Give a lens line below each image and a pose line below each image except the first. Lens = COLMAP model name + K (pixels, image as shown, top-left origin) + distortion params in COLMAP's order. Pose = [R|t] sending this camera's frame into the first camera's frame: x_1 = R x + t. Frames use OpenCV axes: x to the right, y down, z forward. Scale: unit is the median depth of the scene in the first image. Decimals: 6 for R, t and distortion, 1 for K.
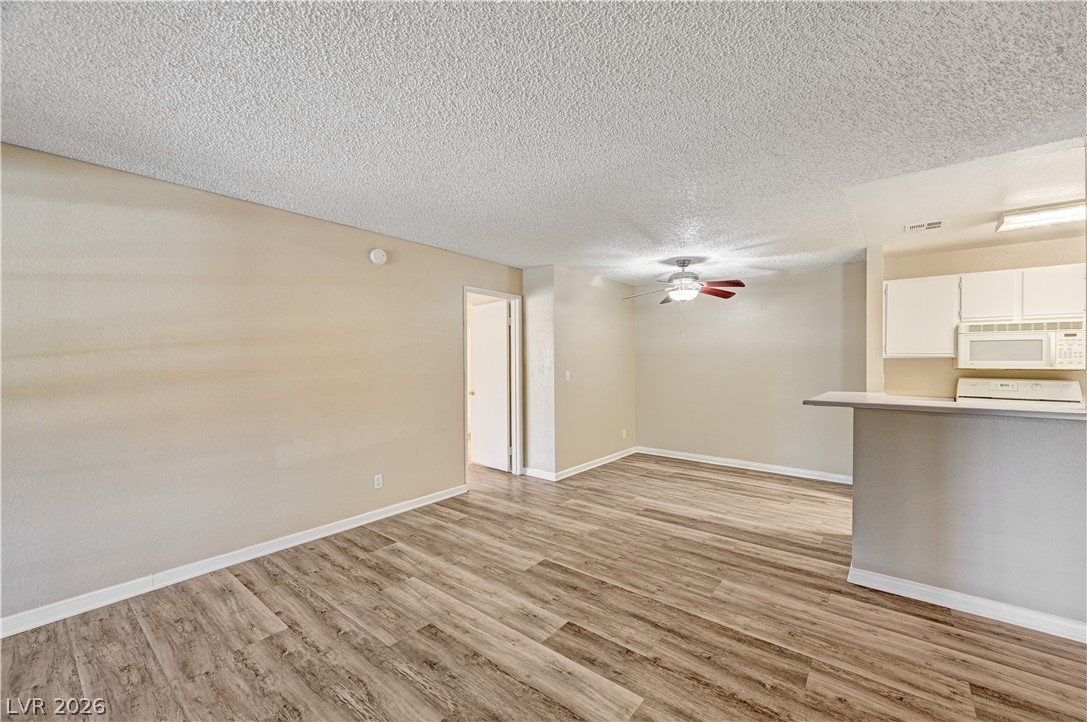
lens RADIAL K [[435.6, 0, 547.1], [0, 435.6, 361.3], [0, 0, 1]] dist [0.001360, 0.000429]
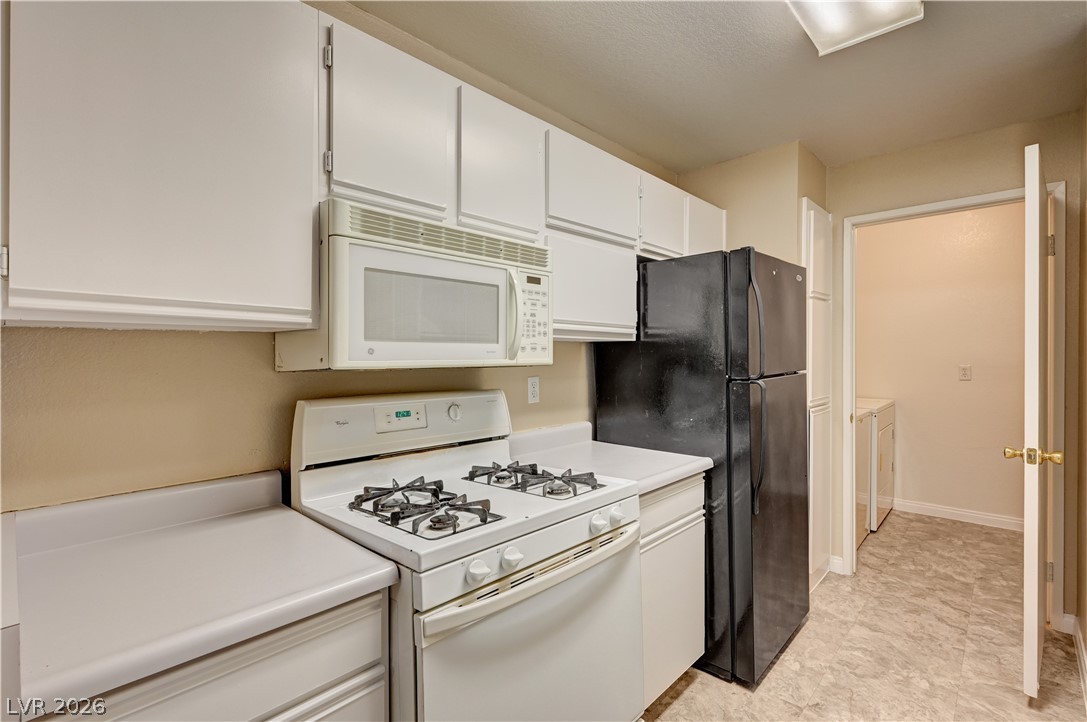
lens RADIAL K [[498.7, 0, 545.6], [0, 498.7, 359.8], [0, 0, 1]] dist [0.000948, 0.000306]
pose [[0.081459, -0.011616, 0.996609, 0.746608], [0.004988, 0.999924, 0.011247, 0.008942], [-0.996664, 0.004055, 0.081511, 0.963815]]
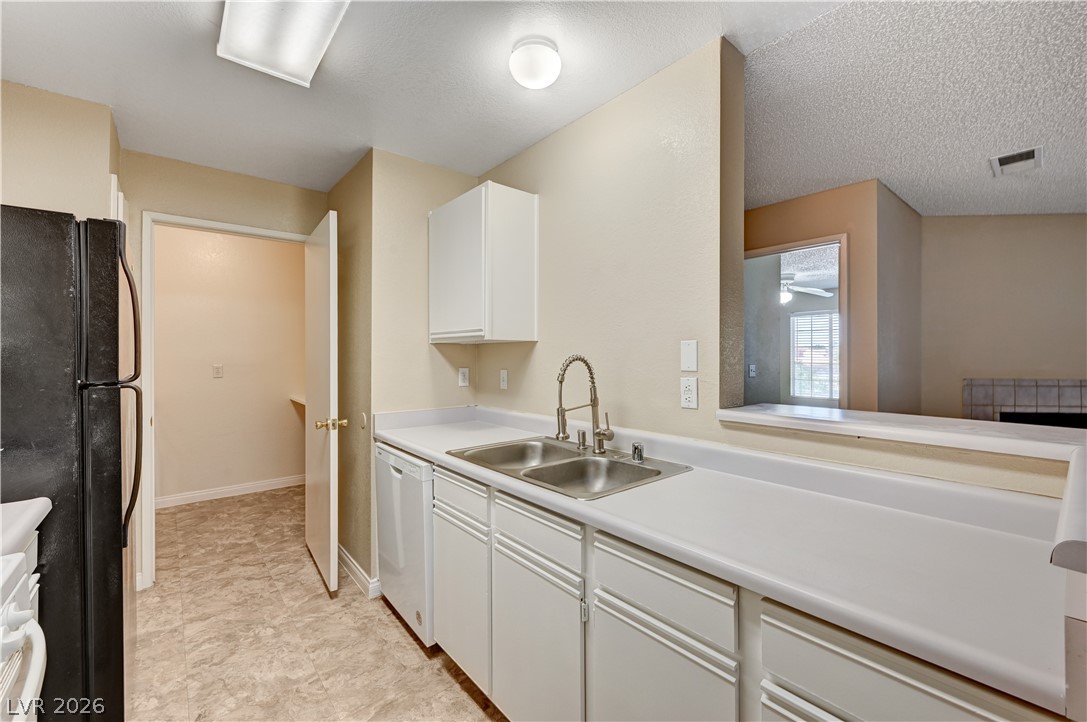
lens RADIAL K [[450.0, 0, 543.7], [0, 450.0, 355.7], [0, 0, 1]] dist [0.000522, 0.000577]
pose [[-0.980095, 0.000998, 0.198525, 0.857574], [0.001474, 0.999996, 0.002250, 0.012771], [-0.198523, 0.002498, -0.980093, 1.103904]]
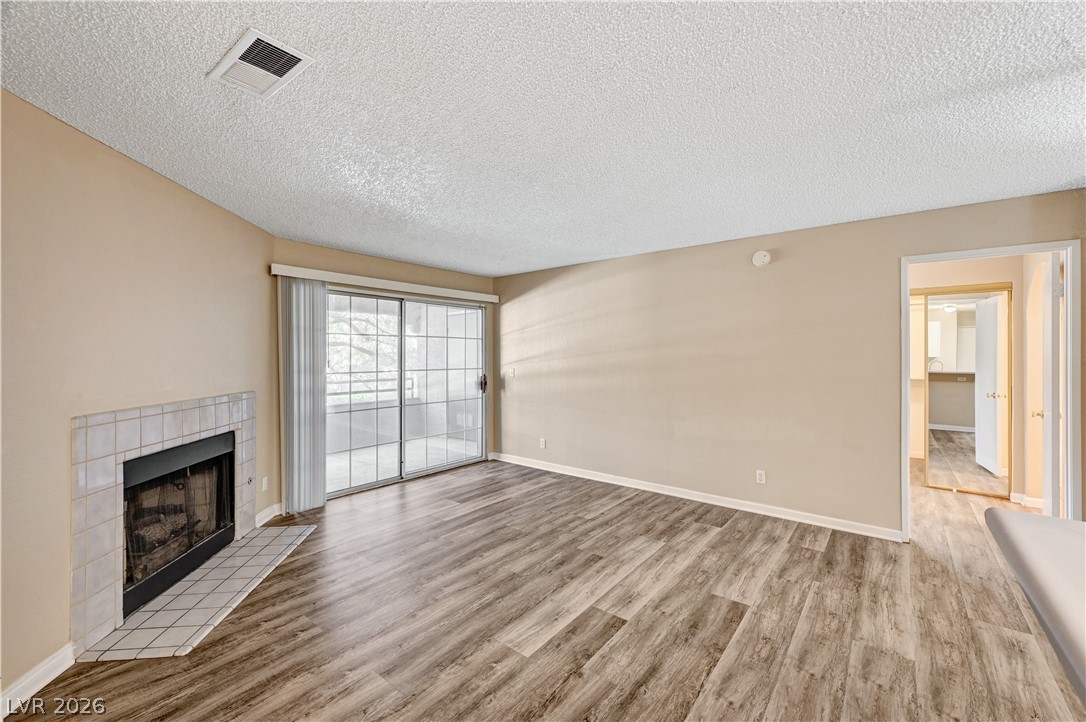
lens RADIAL K [[440.8, 0, 546.1], [0, 440.8, 355.4], [0, 0, 1]] dist [0.001335, 0.000191]
pose [[0.005170, 0.003701, -0.999980, 0.690998], [-0.000858, 0.999993, 0.003697, -0.015292], [0.999986, 0.000839, 0.005173, 0.518639]]
